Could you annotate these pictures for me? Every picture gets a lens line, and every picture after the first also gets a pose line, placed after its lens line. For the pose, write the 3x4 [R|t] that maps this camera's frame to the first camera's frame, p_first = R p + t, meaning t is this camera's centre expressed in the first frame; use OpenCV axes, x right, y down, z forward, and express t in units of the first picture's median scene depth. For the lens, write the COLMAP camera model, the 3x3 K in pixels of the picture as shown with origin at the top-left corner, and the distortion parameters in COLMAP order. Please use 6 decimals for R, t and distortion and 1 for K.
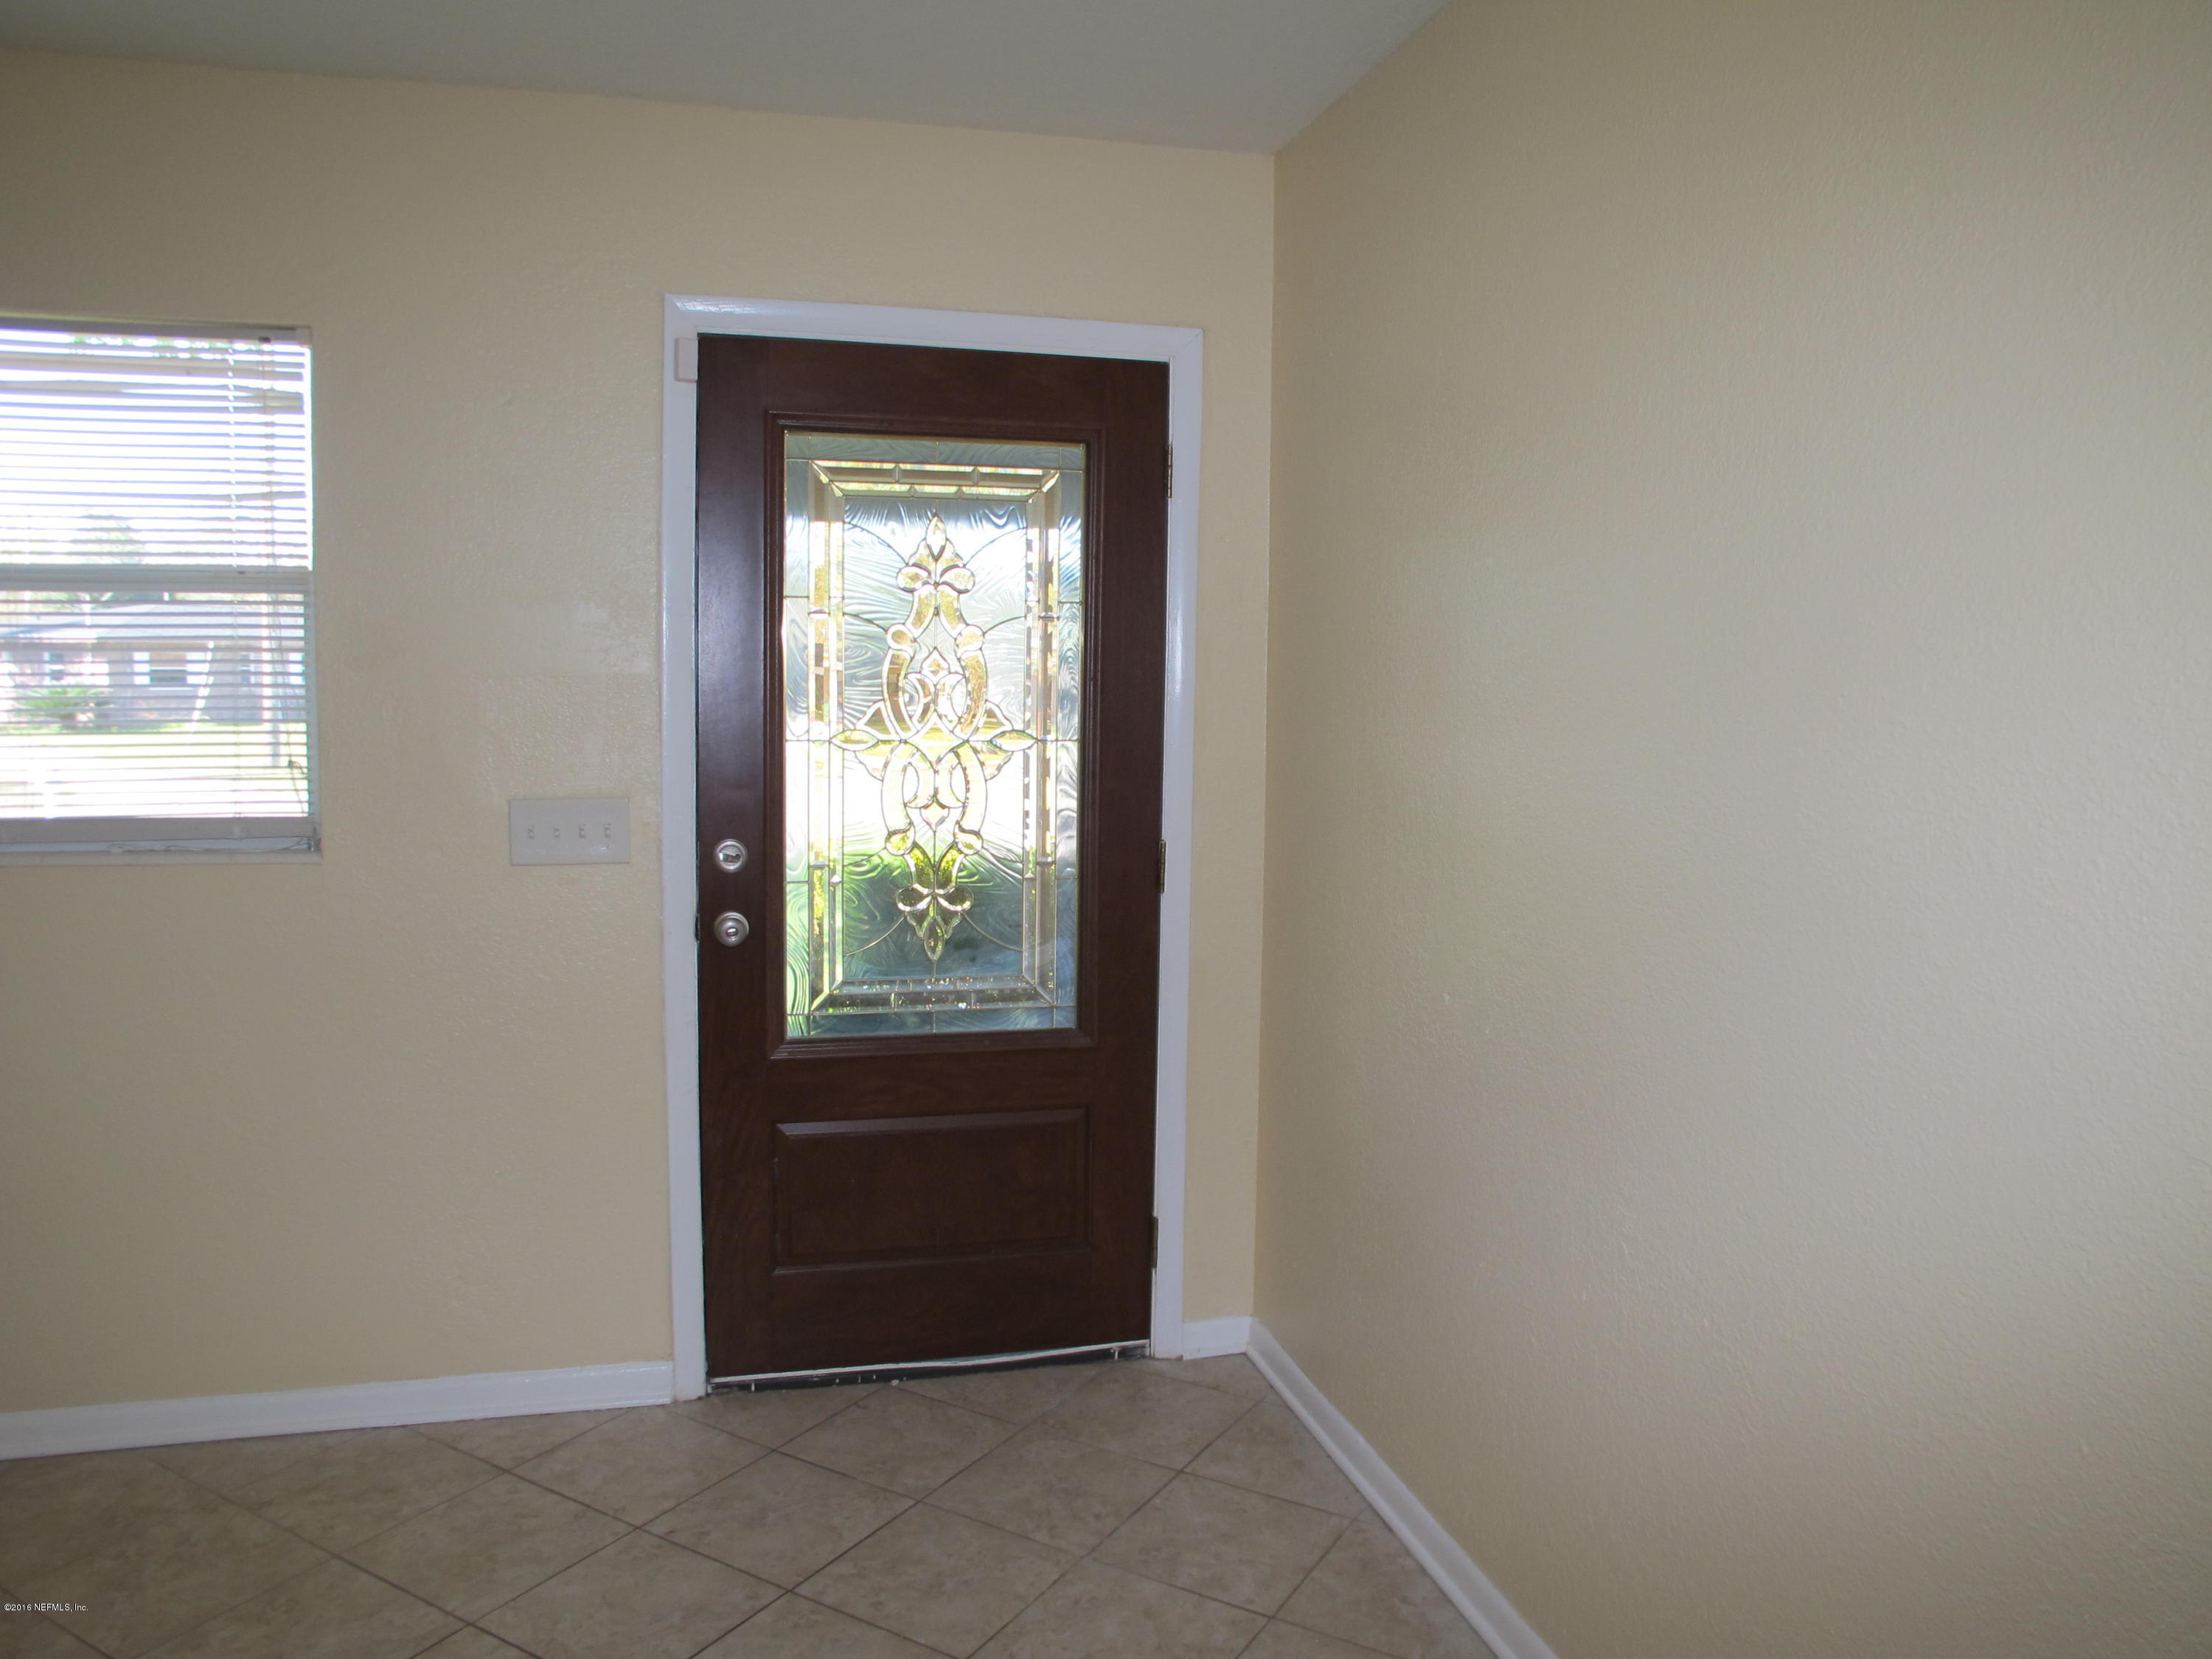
lens RADIAL K [[1607.4, 0, 1110.4], [0, 1607.4, 817.2], [0, 0, 1]] dist [-0.127593, 0.092483]
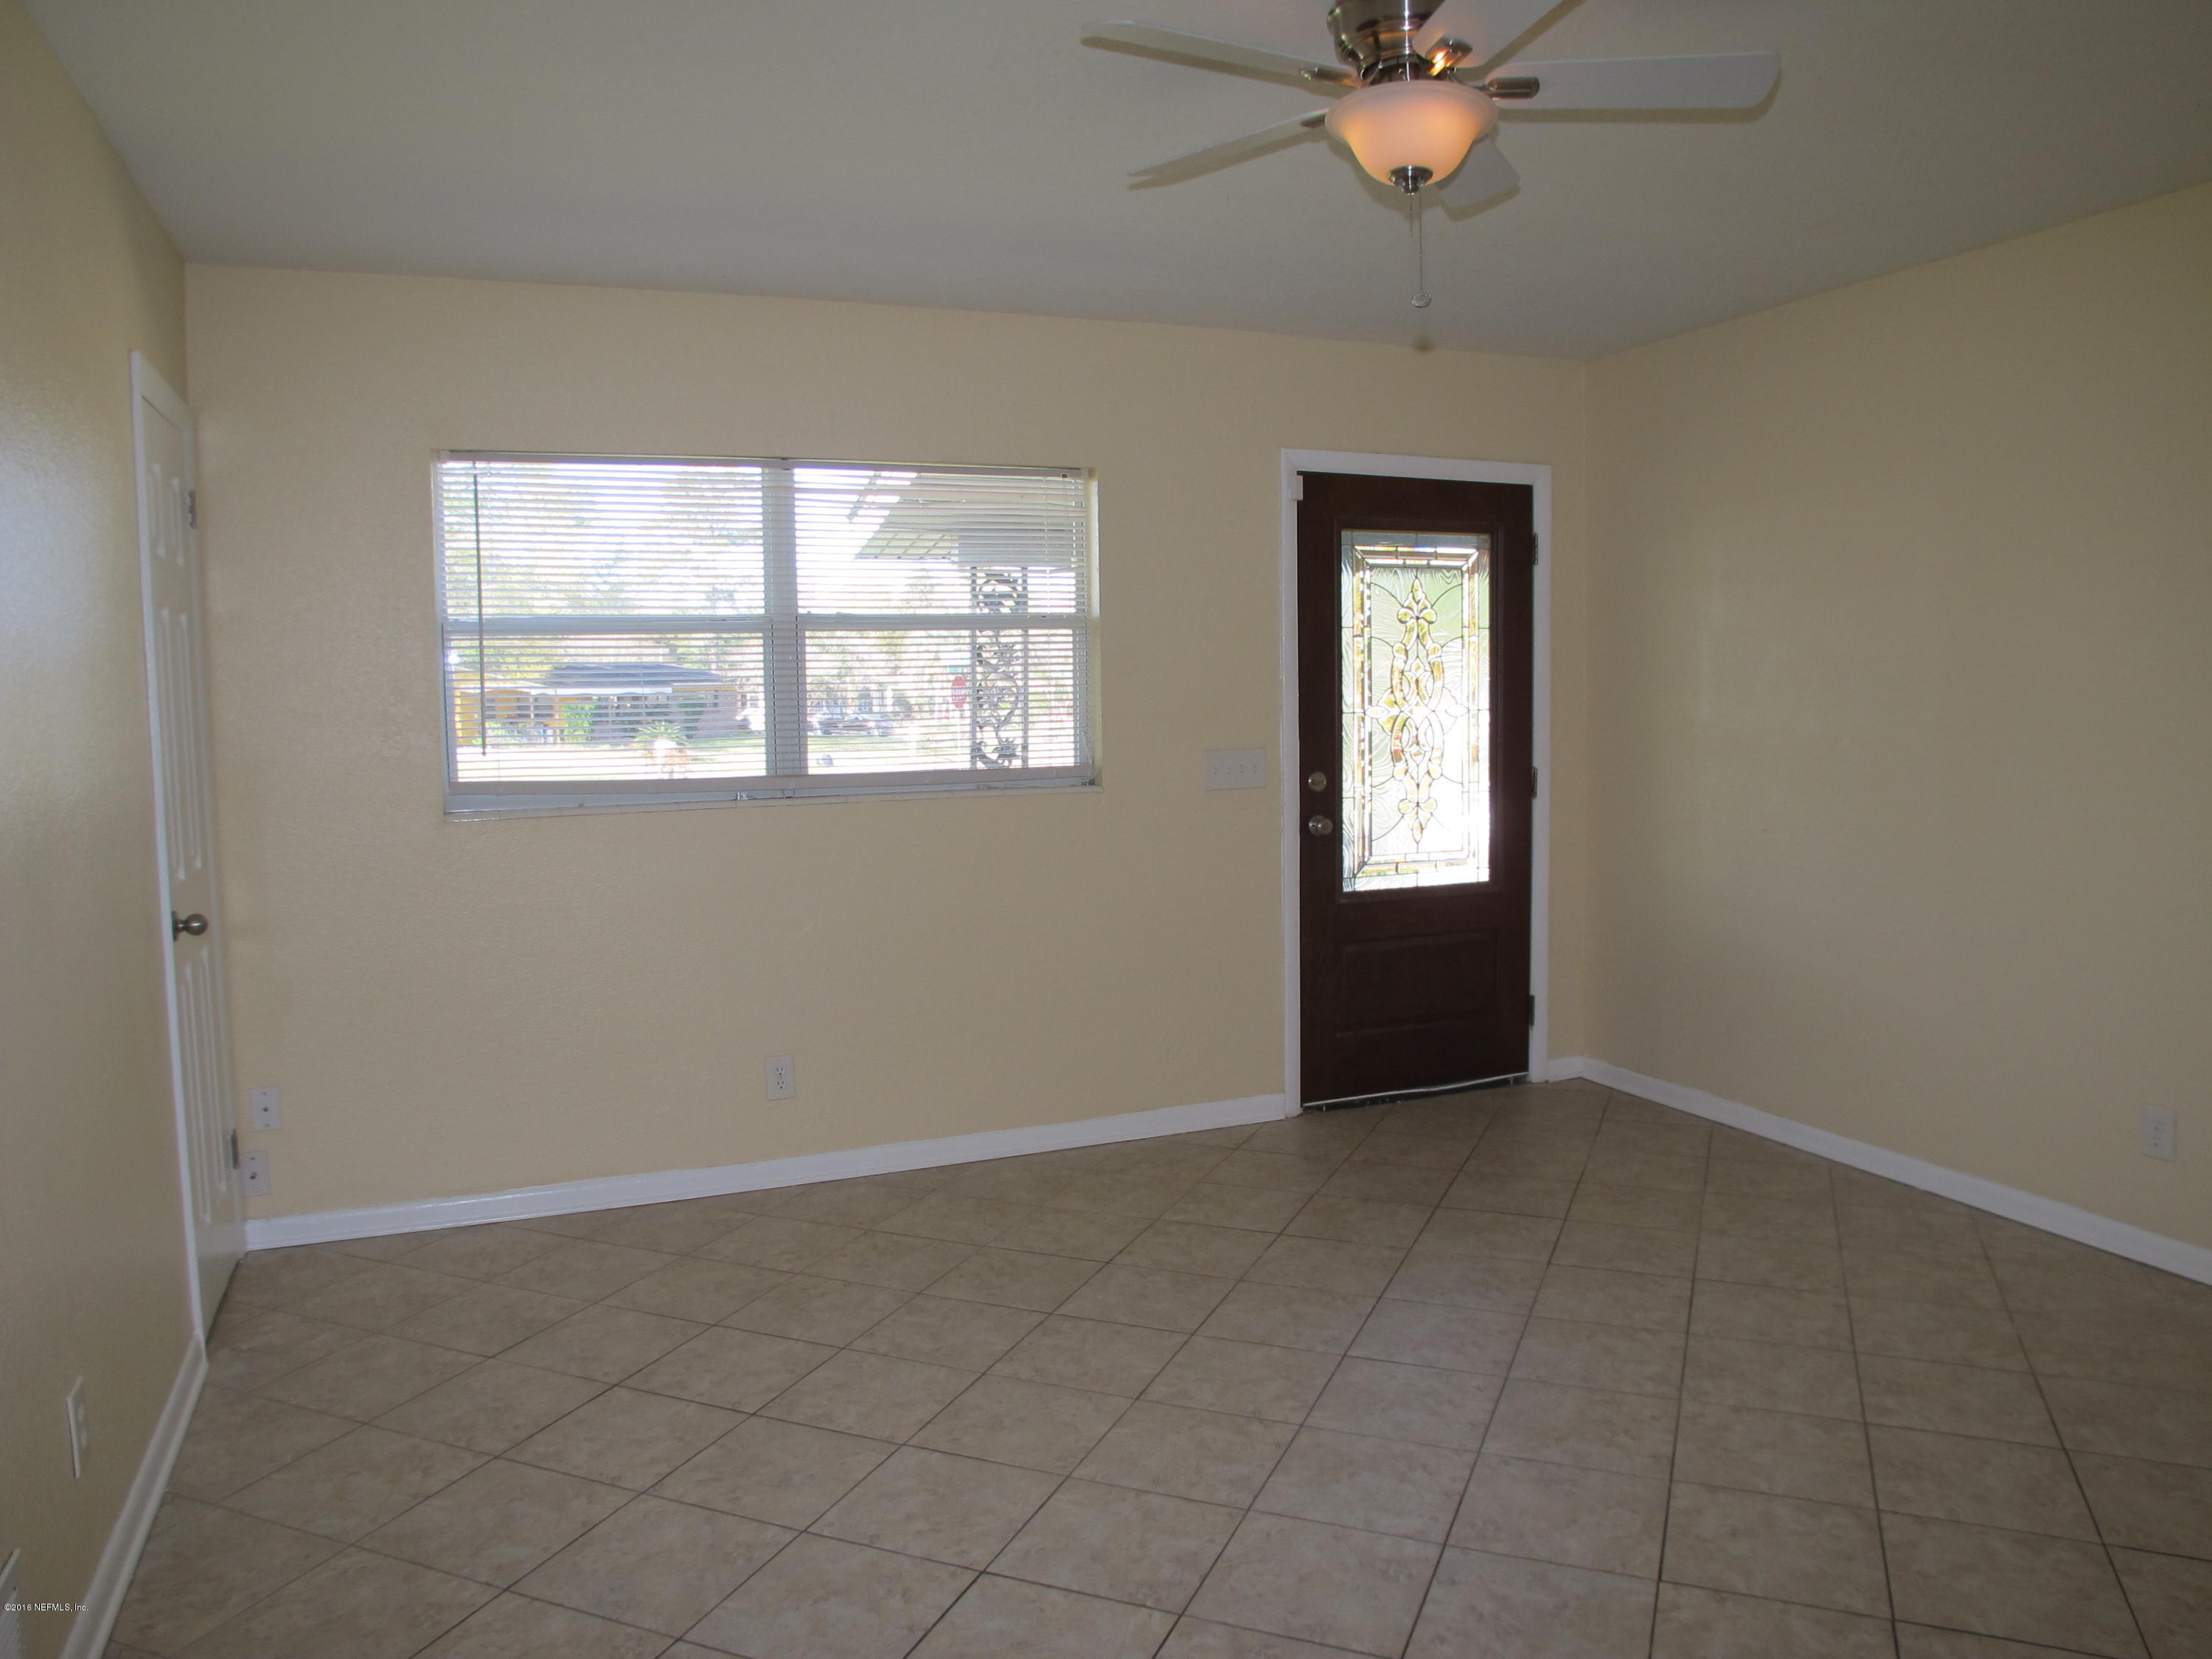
lens RADIAL K [[1607.4, 0, 1093.5], [0, 1607.4, 834.9], [0, 0, 1]] dist [-0.127593, 0.092483]
pose [[0.990080, -0.042188, 0.134024, -0.683140], [0.041640, 0.999109, 0.006891, 0.056879], [-0.134195, -0.001242, 0.990954, -0.621195]]
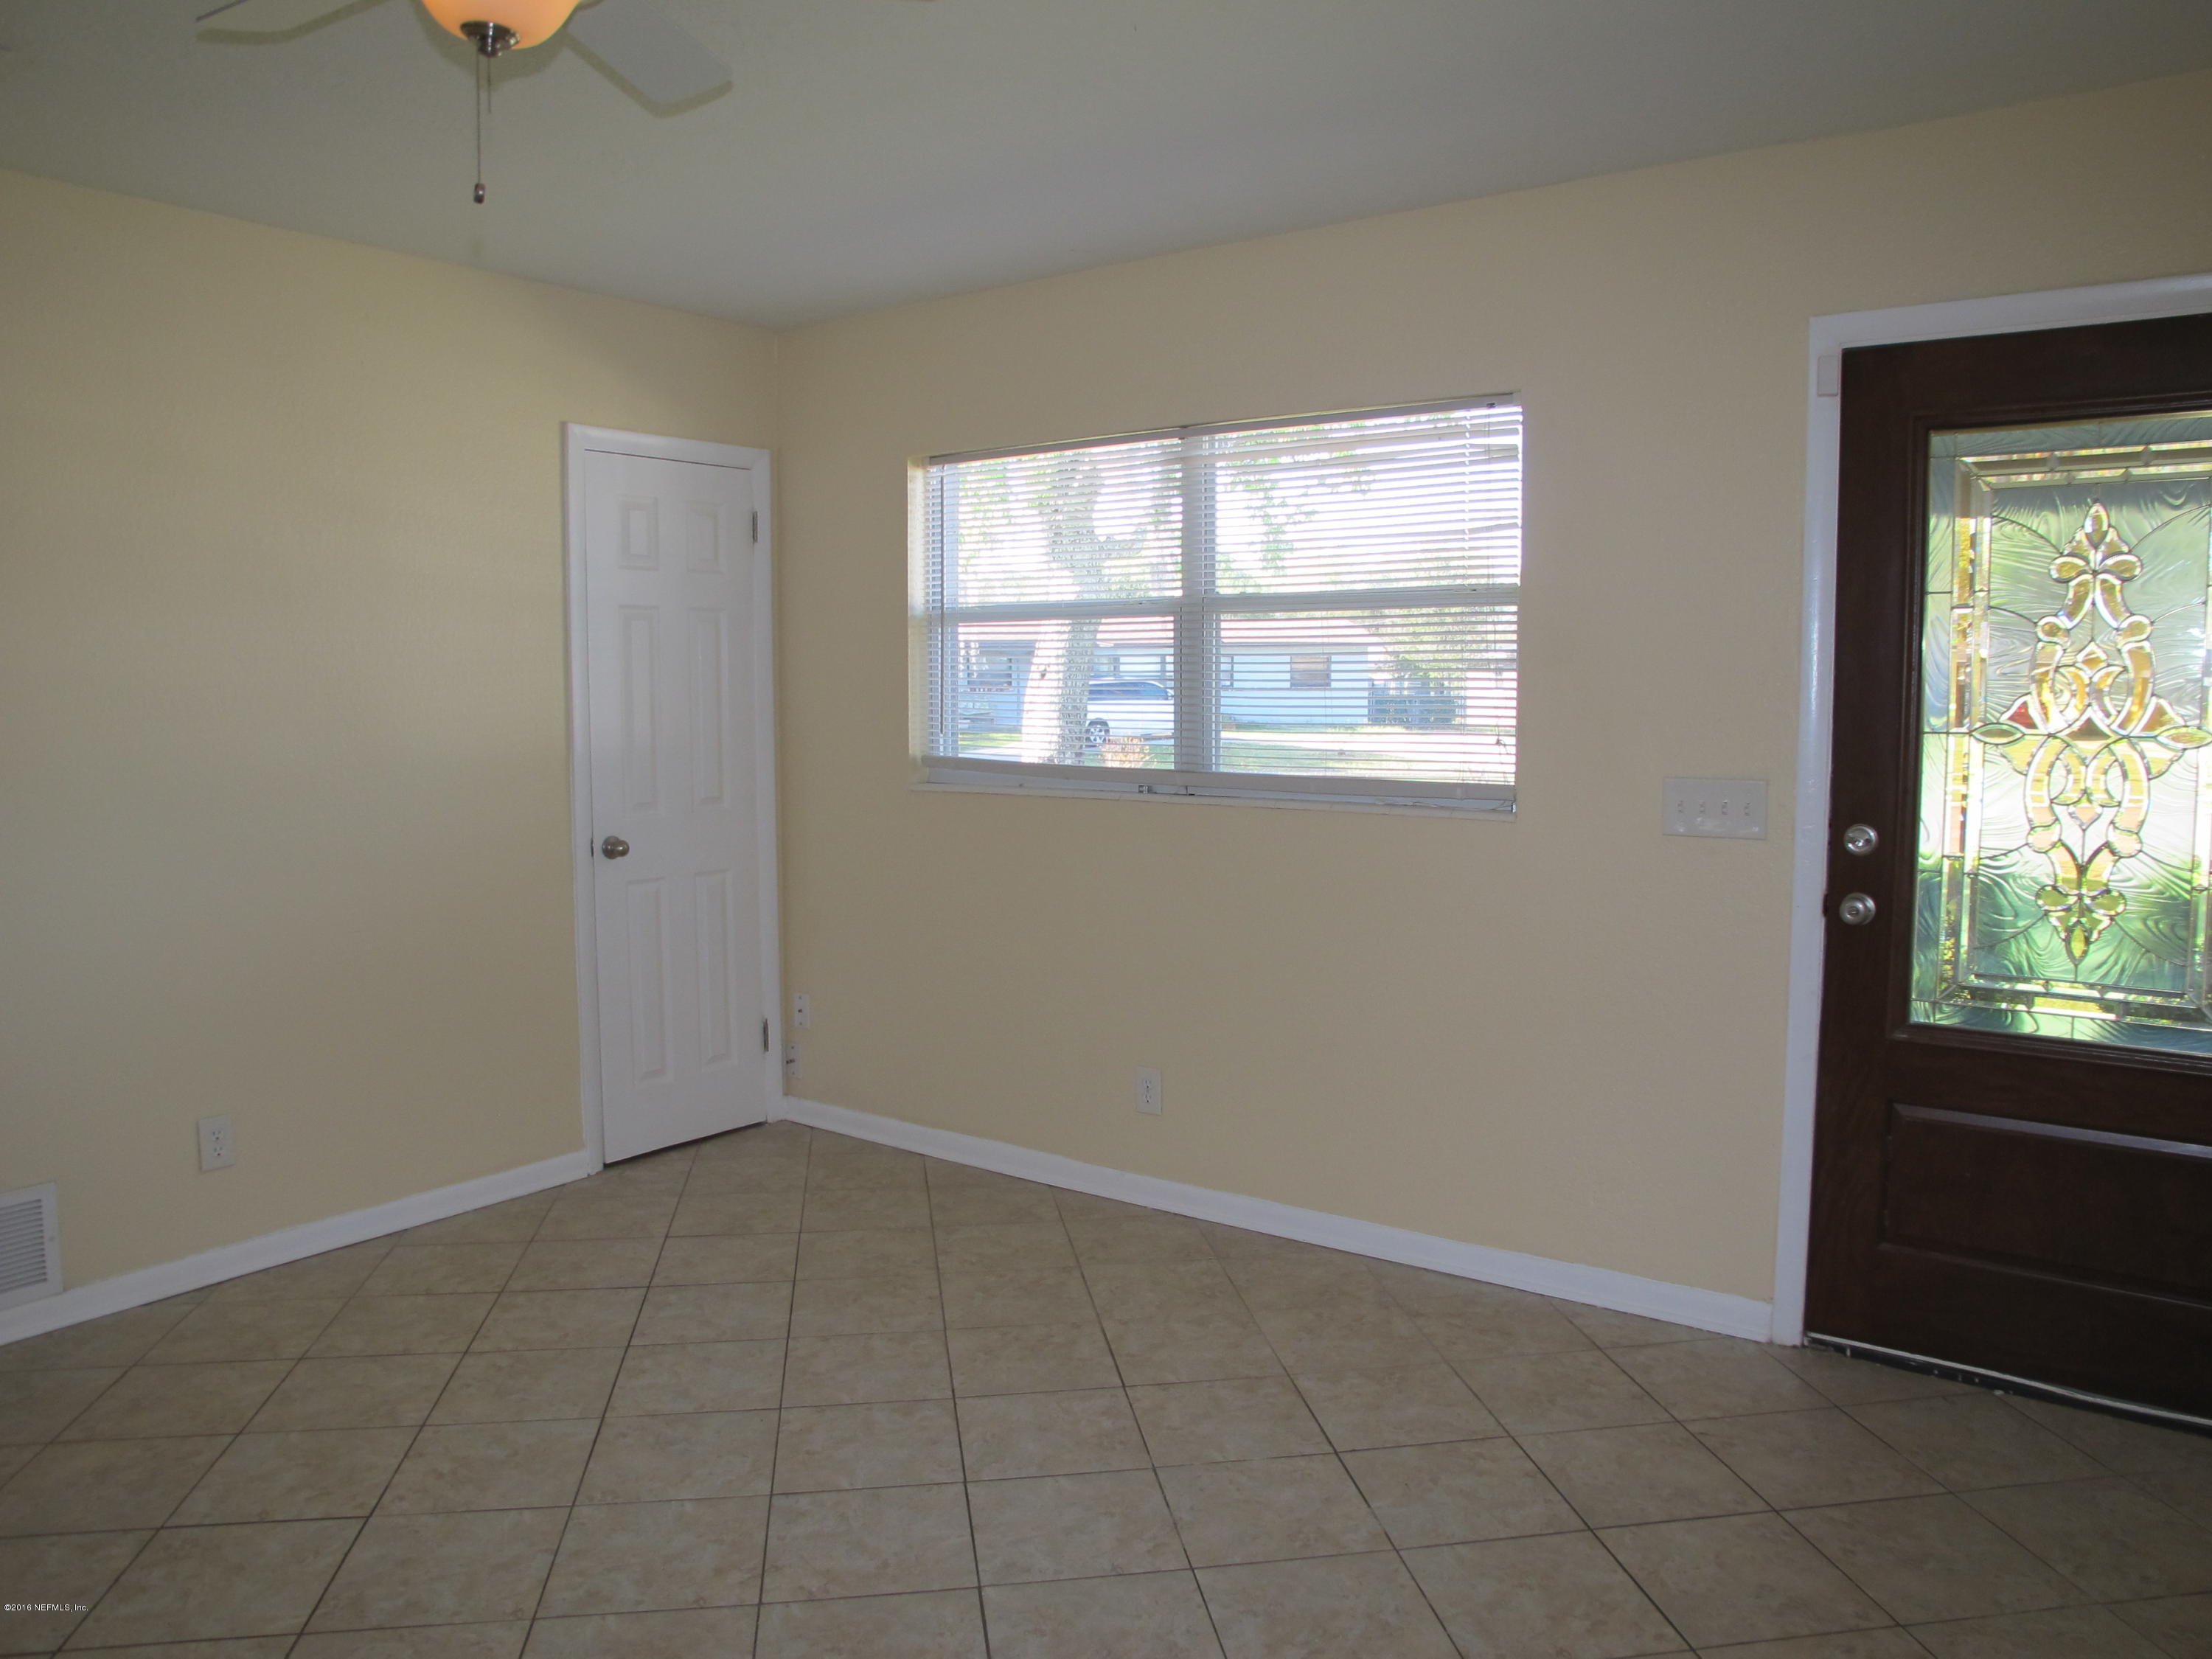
lens RADIAL K [[1607.4, 0, 1097.5], [0, 1607.4, 810.4], [0, 0, 1]] dist [-0.127593, 0.092483]
pose [[0.627249, 0.050471, -0.777182, 0.245027], [-0.059228, 0.998099, 0.017016, 0.016602], [0.776563, 0.035357, 0.629046, -0.045001]]
